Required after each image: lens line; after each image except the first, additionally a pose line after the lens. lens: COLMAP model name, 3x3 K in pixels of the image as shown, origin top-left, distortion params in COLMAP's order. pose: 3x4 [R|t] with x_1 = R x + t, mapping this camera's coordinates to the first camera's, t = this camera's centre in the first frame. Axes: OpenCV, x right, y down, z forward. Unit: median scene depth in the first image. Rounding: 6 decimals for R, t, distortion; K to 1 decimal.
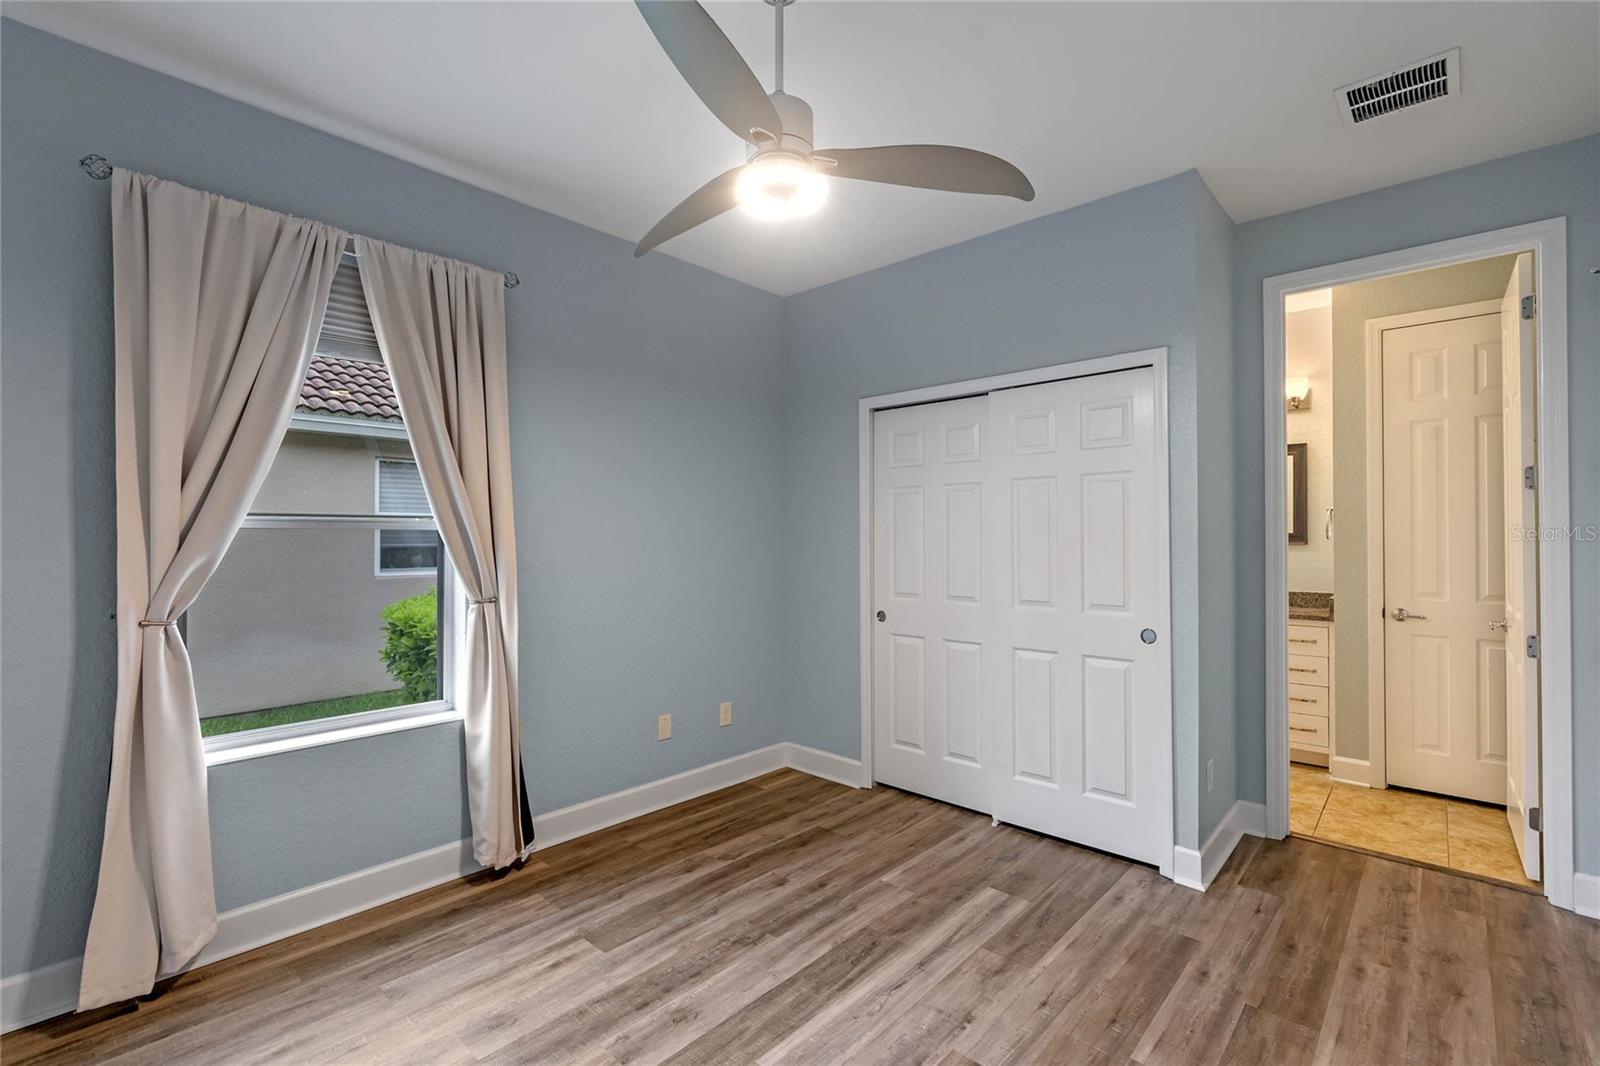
lens RADIAL K [[704.5, 0, 806.0], [0, 704.5, 535.9], [0, 0, 1]] dist [-0.004192, 0.000003]
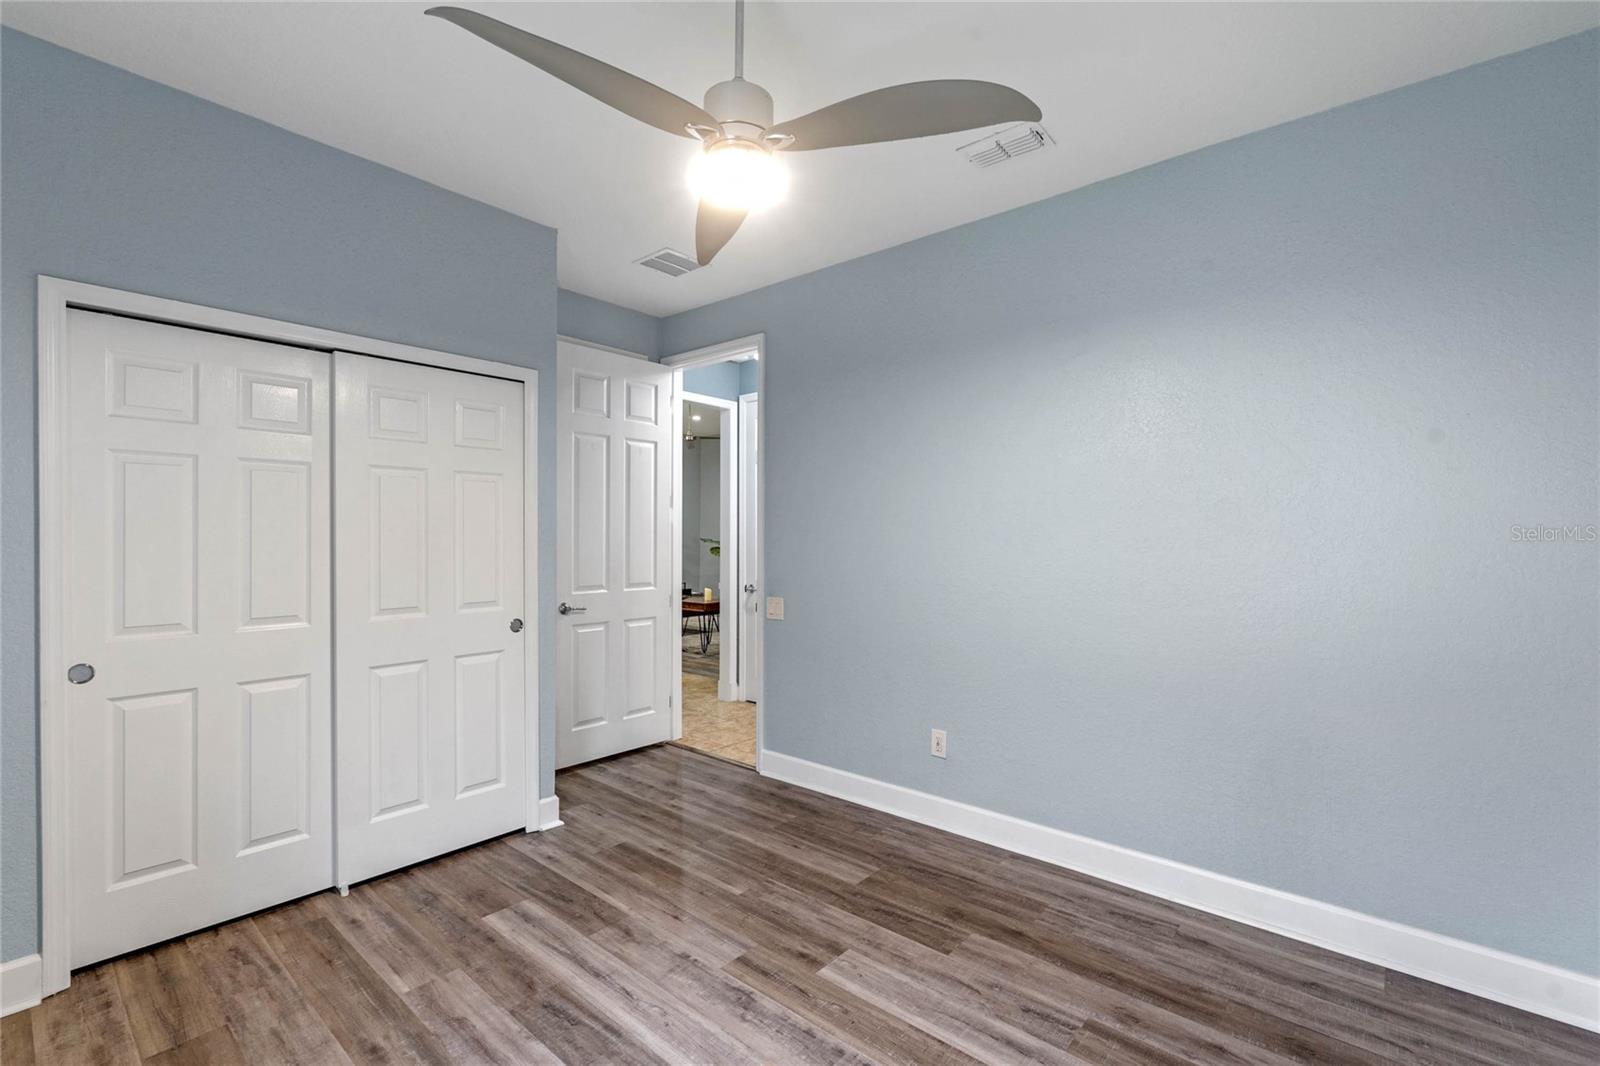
lens RADIAL K [[704.5, 0, 806.0], [0, 704.5, 535.9], [0, 0, 1]] dist [-0.004192, 0.000003]
pose [[-0.043928, 0.002408, 0.999032, -0.669908], [-0.008079, 0.999964, -0.002765, 0.000779], [-0.999002, -0.008193, -0.043907, 0.619242]]
